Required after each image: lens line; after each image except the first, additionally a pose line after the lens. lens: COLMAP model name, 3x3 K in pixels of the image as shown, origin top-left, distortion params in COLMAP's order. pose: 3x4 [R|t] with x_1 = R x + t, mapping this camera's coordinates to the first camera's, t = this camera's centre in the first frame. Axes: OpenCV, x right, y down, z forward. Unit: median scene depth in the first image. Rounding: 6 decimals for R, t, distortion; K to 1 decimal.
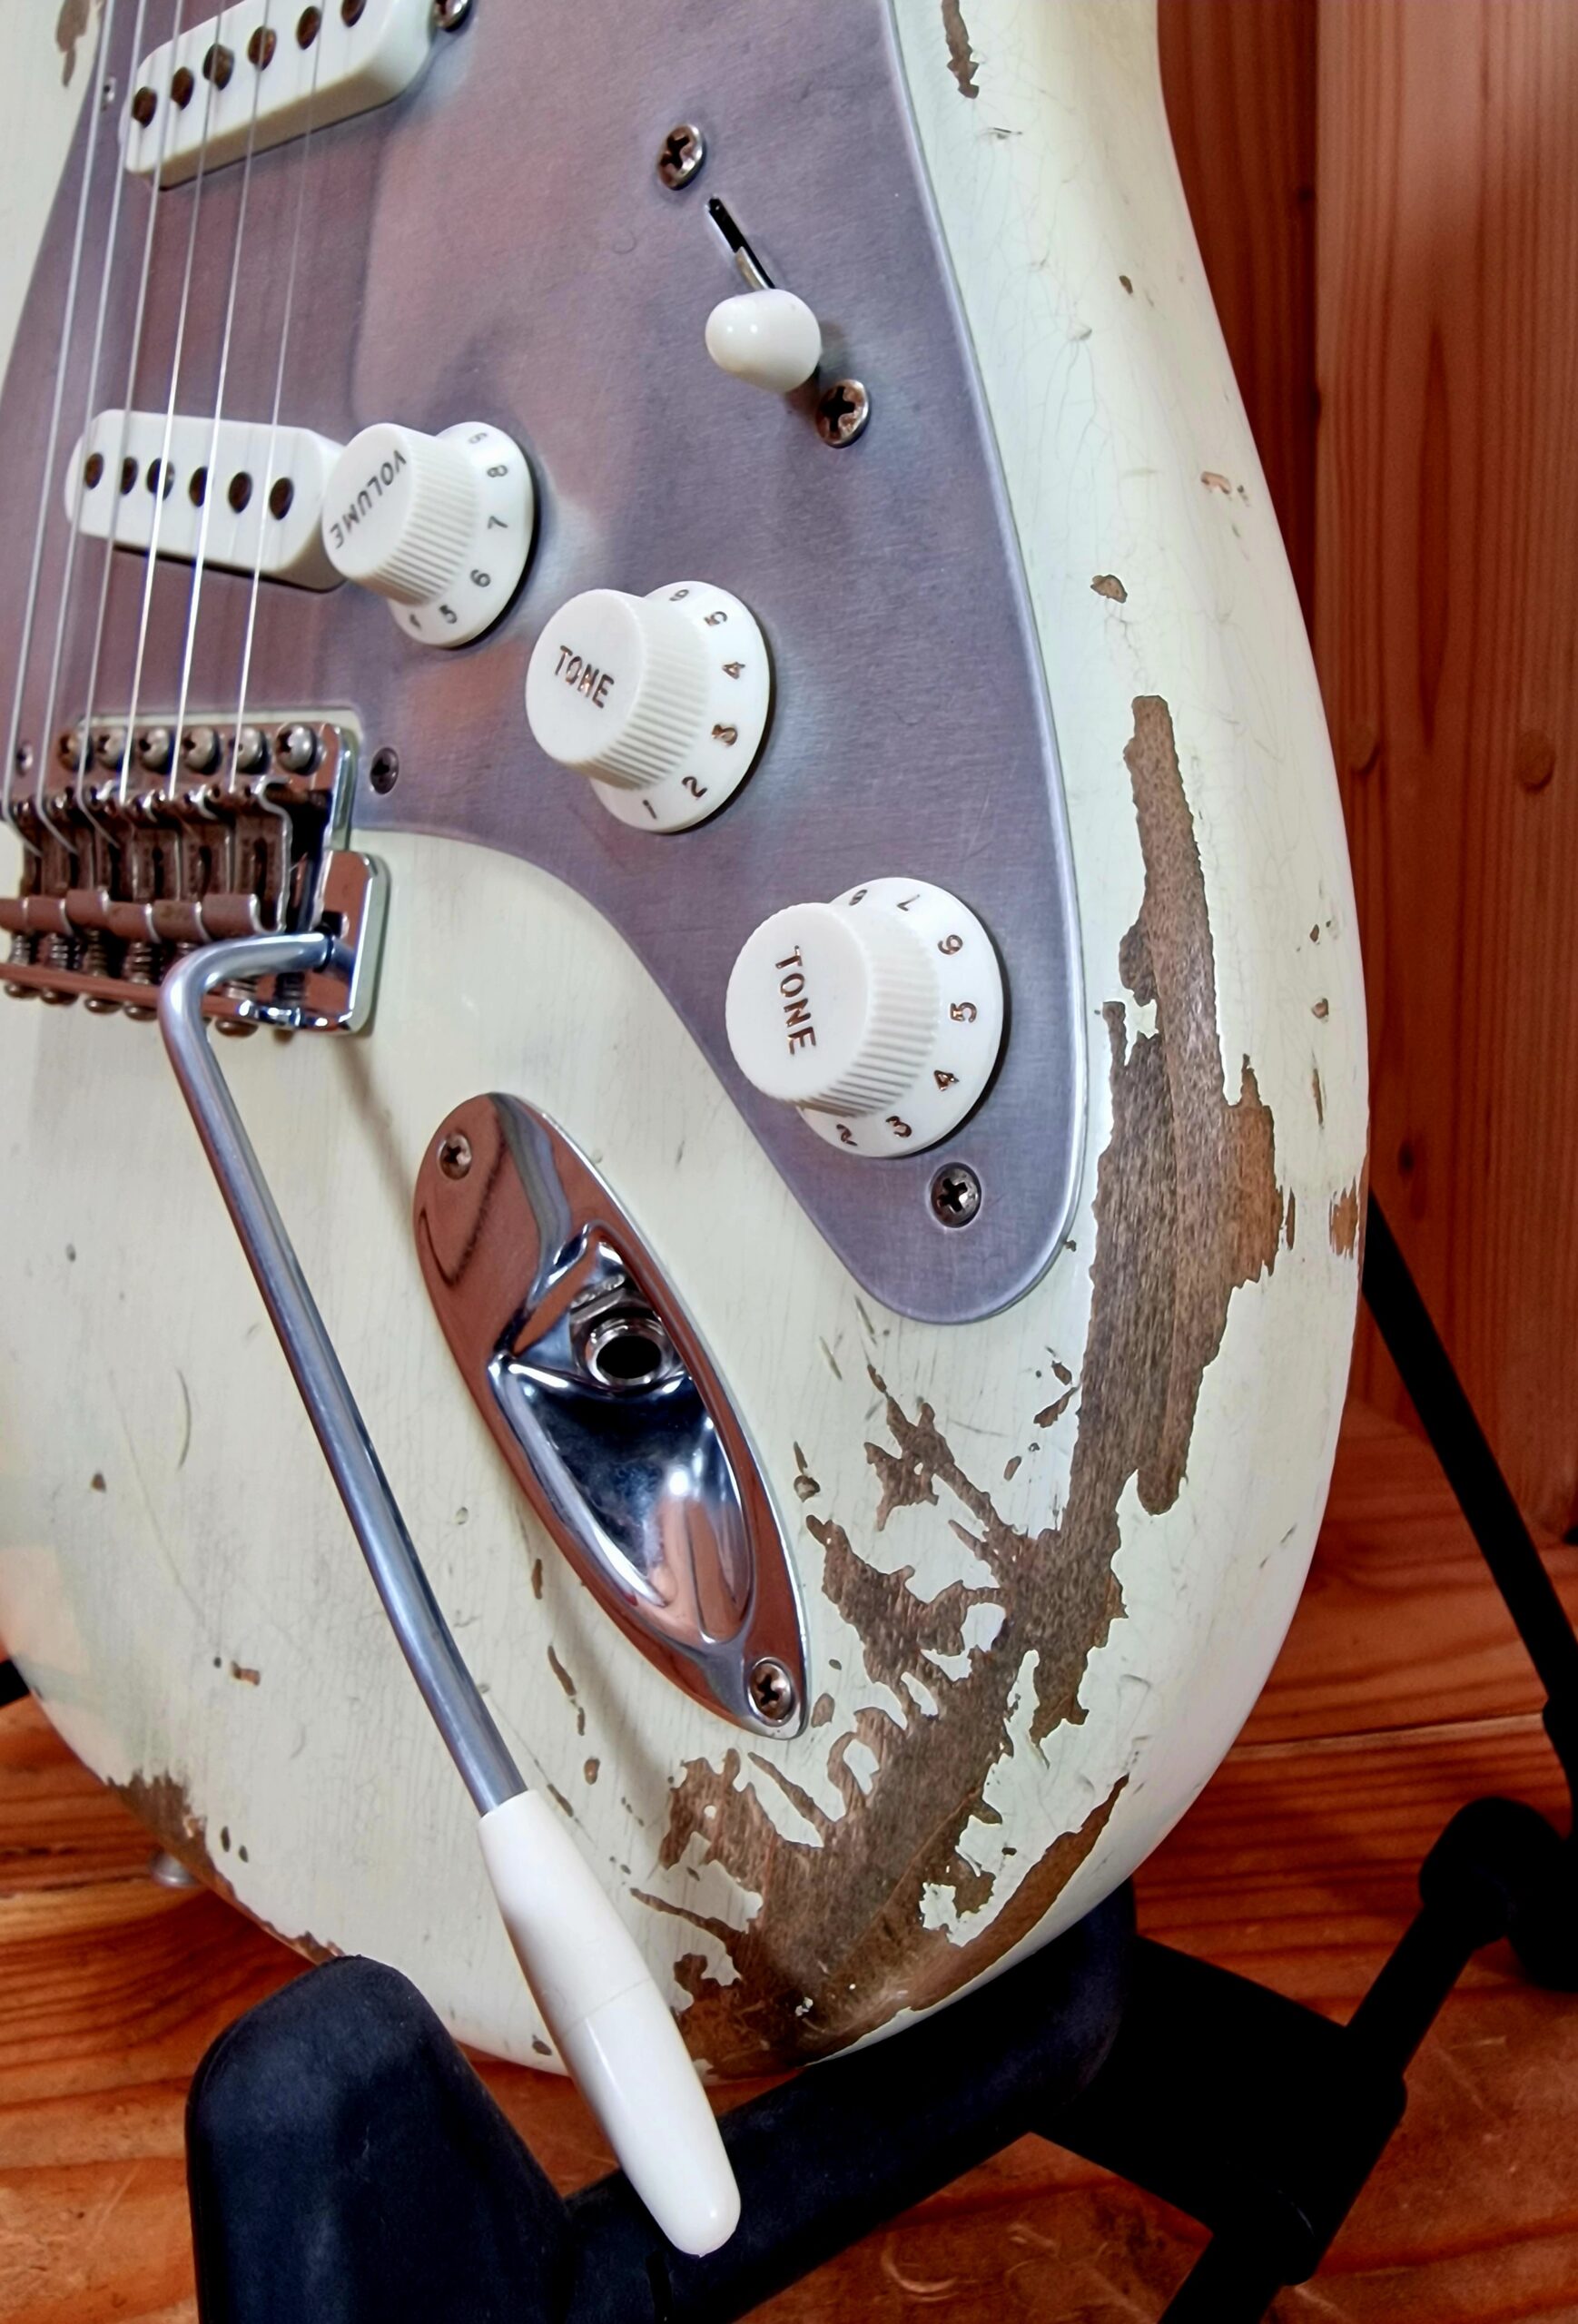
lens RADIAL K [[1718.9, 0, 963.4], [0, 1718.9, 1092.8], [0, 0, 1]] dist [0.024360, -0.026005]
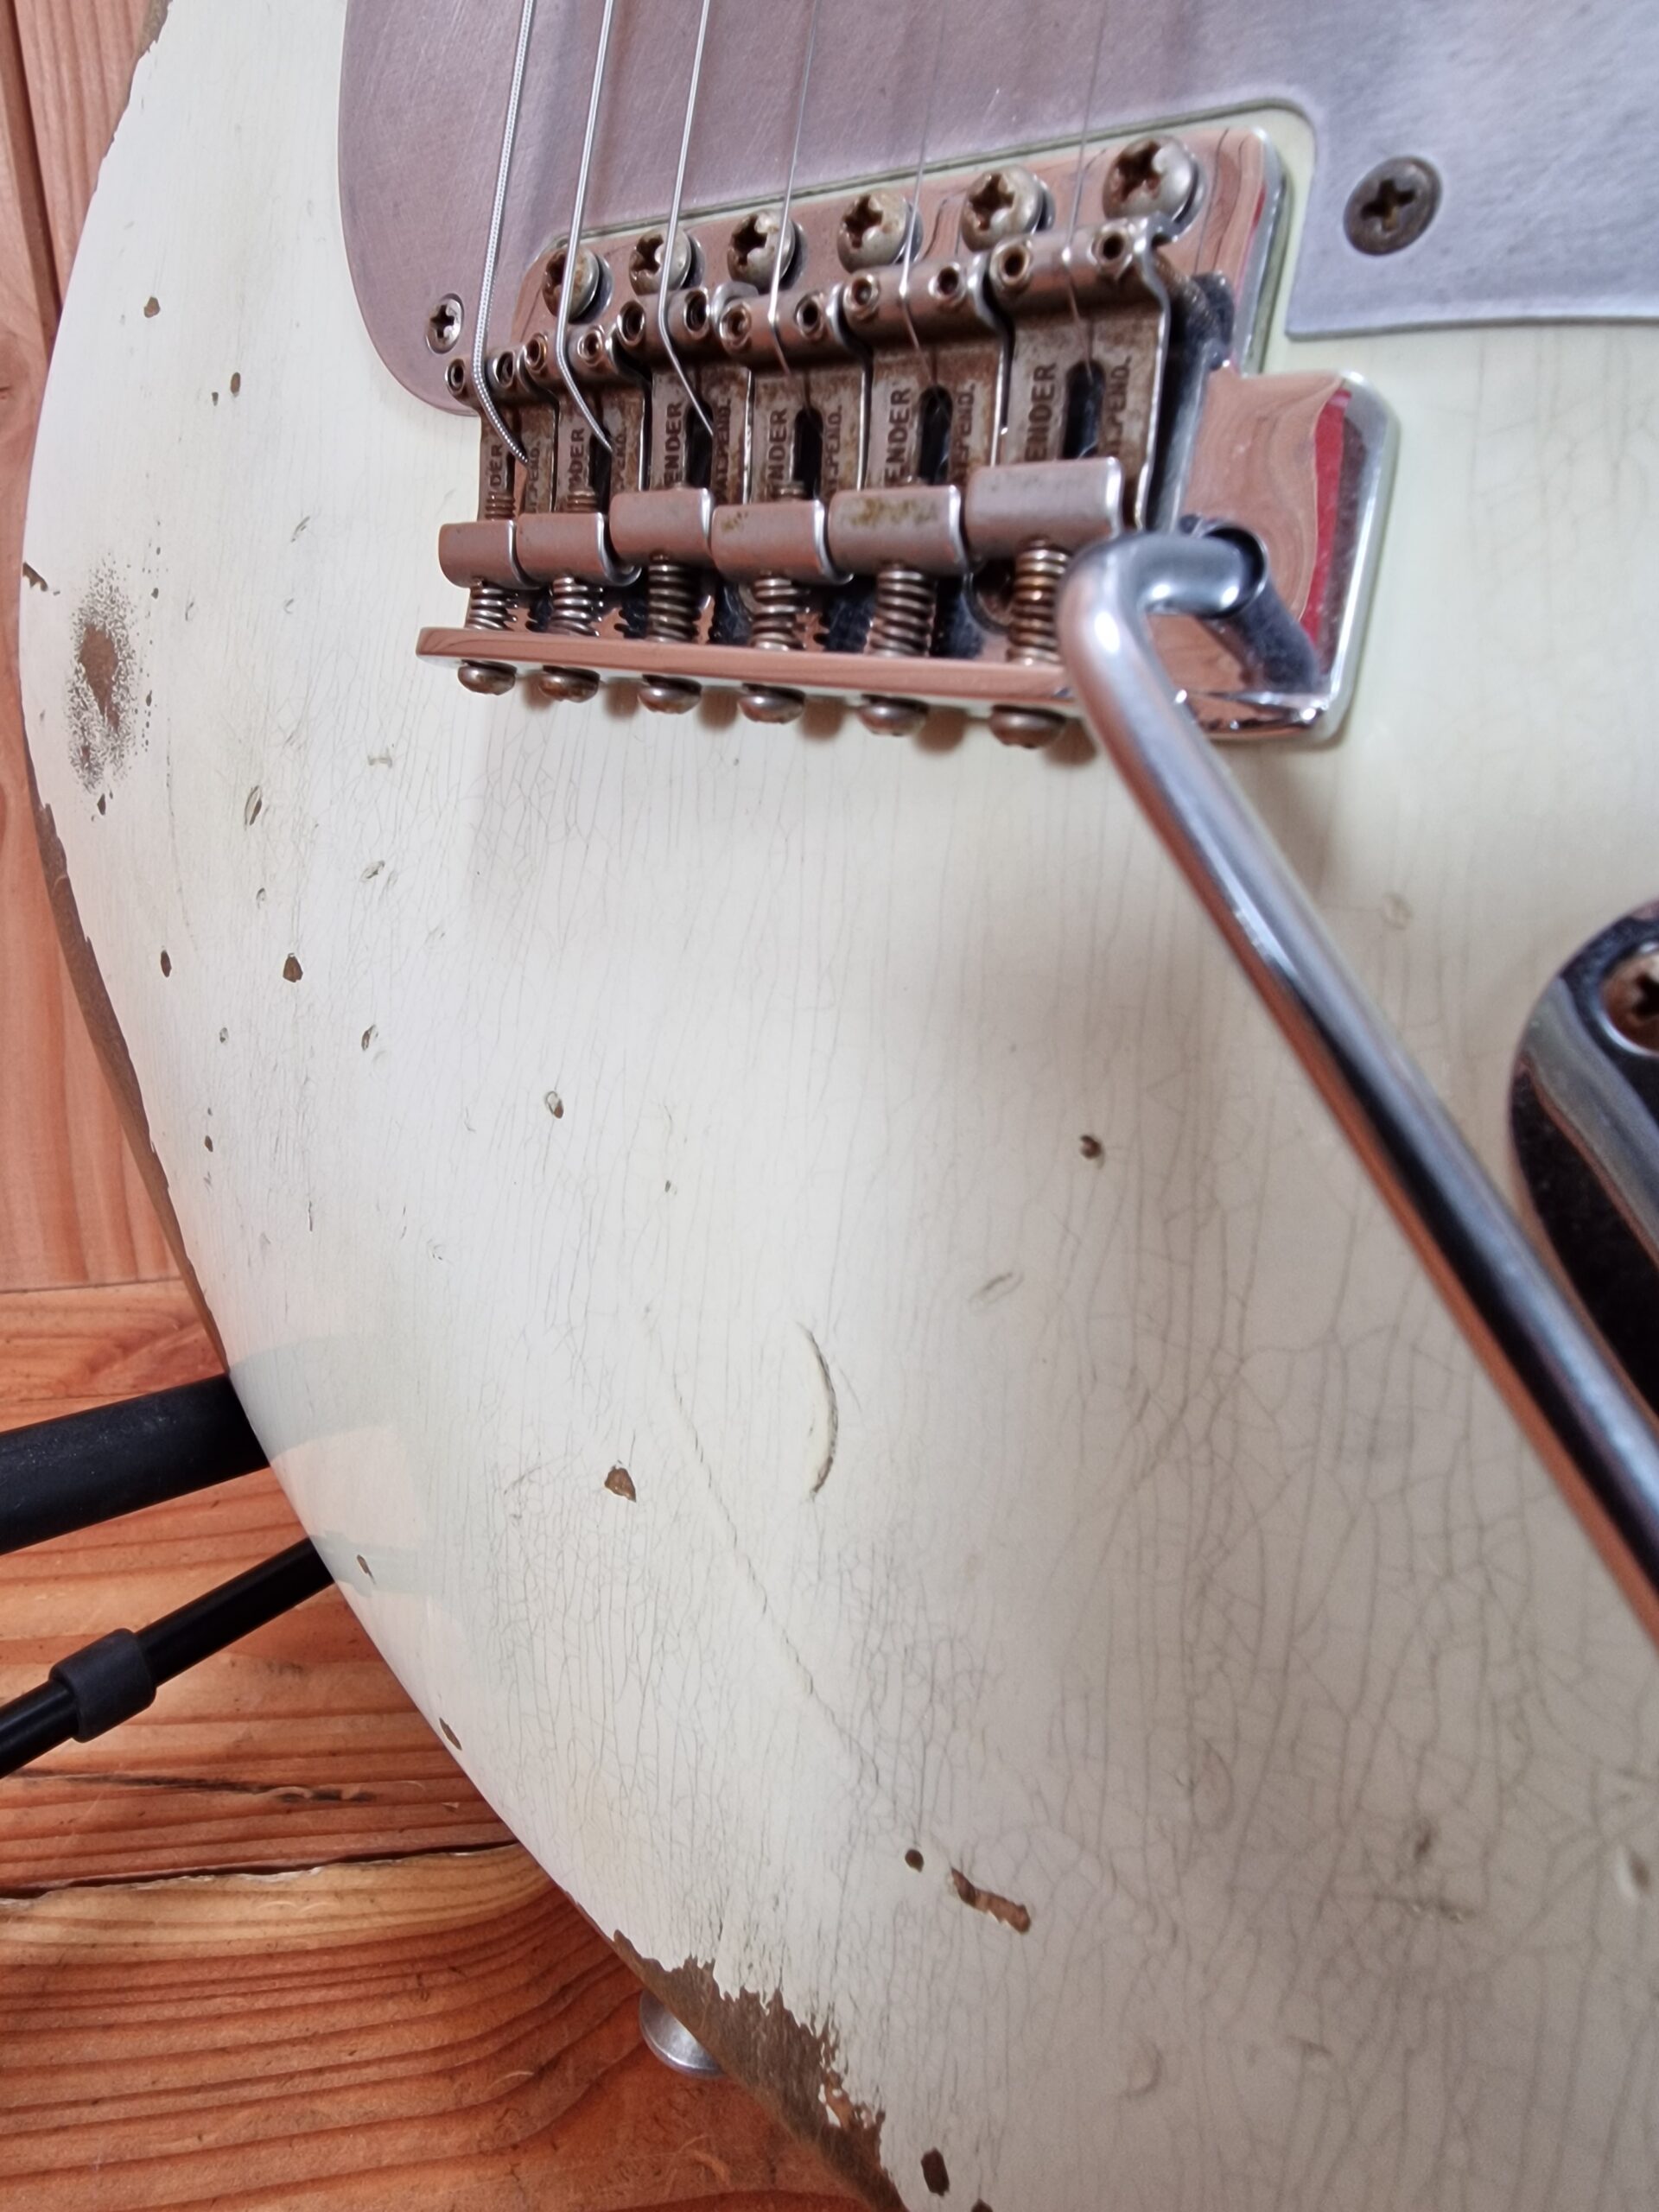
lens RADIAL K [[1517.7, 0, 833.1], [0, 1517.7, 974.7], [0, 0, 1]] dist [0.003077, -0.004106]
pose [[0.998638, 0.031431, -0.041635, -0.331457], [-0.028816, 0.997662, 0.061968, 0.007189], [0.043486, -0.060684, 0.997209, 0.384981]]
